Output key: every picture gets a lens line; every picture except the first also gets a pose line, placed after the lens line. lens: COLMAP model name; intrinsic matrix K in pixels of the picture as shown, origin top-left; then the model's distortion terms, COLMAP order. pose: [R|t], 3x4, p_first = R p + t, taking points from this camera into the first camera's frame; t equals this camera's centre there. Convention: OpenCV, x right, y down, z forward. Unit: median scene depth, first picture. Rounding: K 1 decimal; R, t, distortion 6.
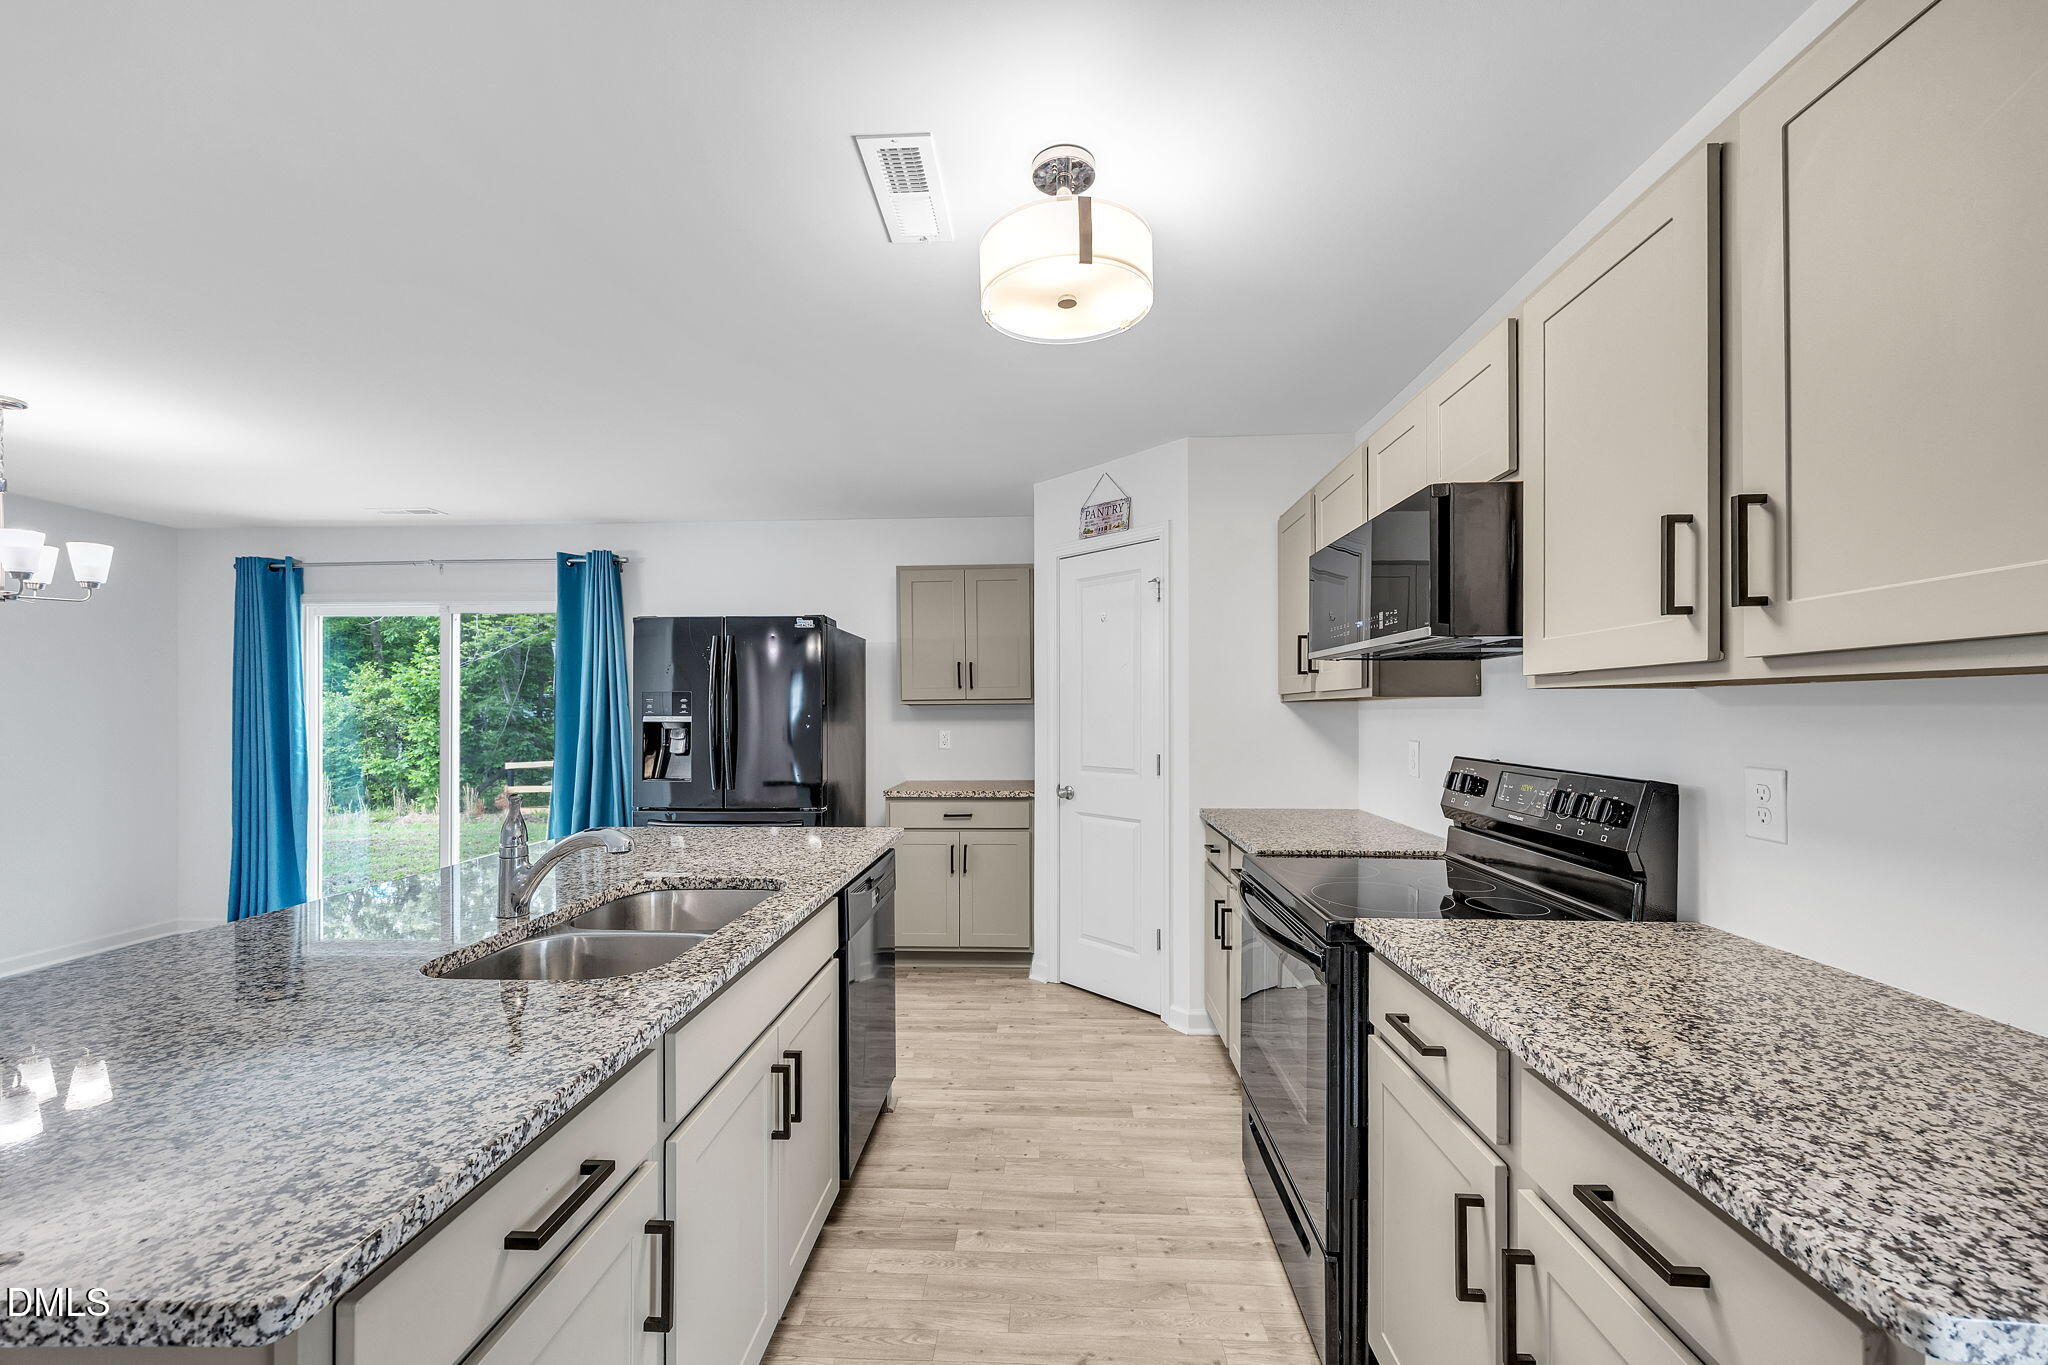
lens RADIAL K [[798.8, 0, 1032.5], [0, 798.8, 694.6], [0, 0, 1]] dist [0.000018, 0.000036]
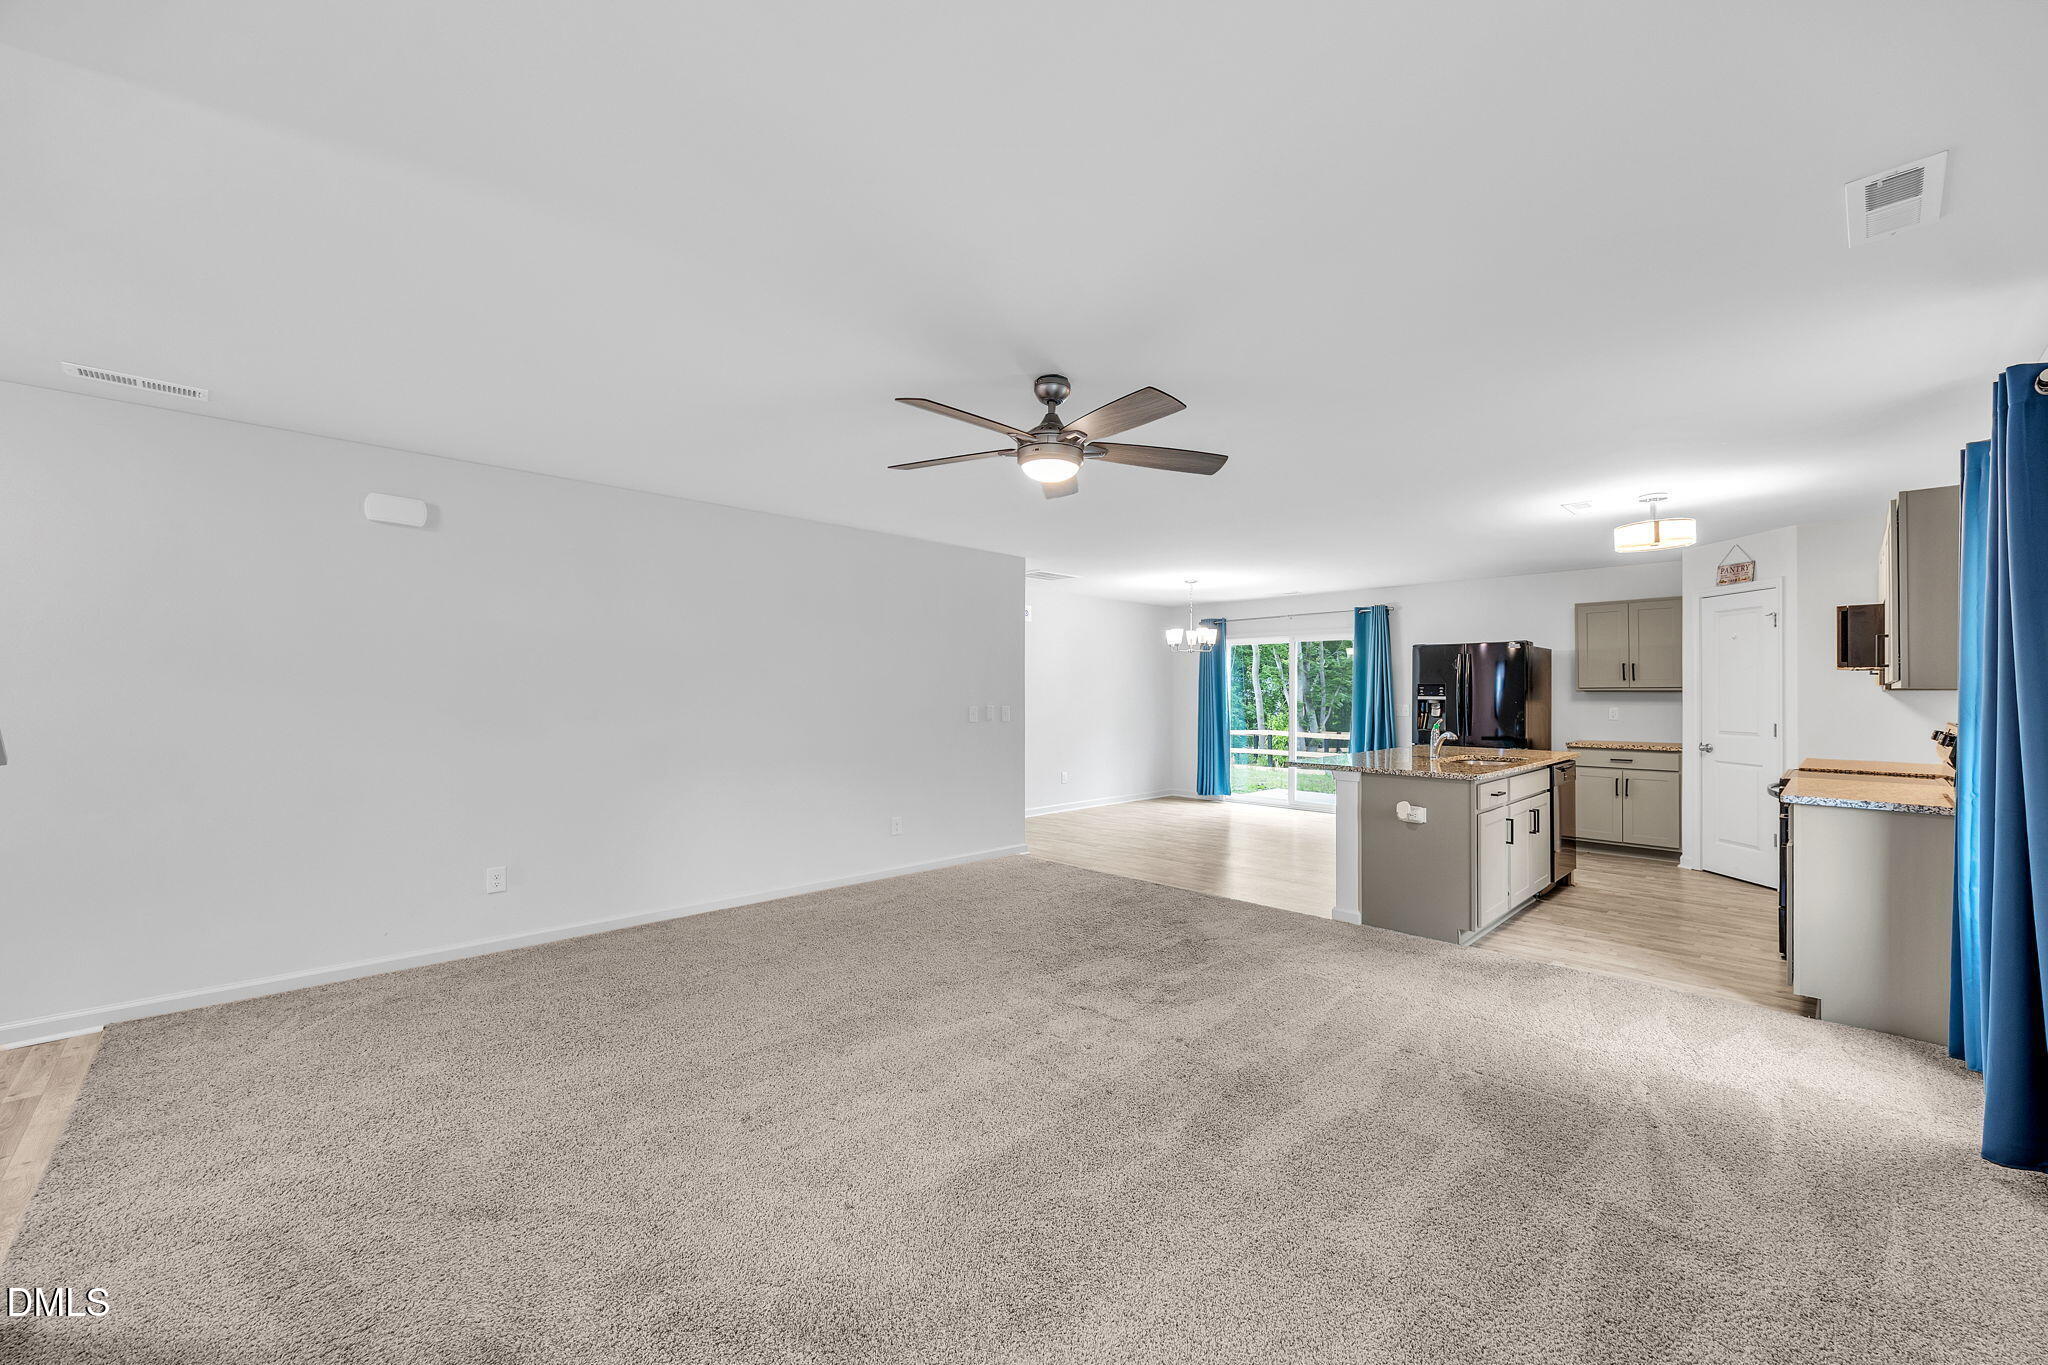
lens RADIAL K [[811.0, 0, 1031.5], [0, 811.0, 695.4], [0, 0, 1]] dist [0.020297, -0.000092]
pose [[0.731385, 0.007607, -0.681923, 0.166278], [0.011014, 0.999676, 0.022965, -0.029794], [0.681876, -0.024307, 0.731064, -1.032767]]
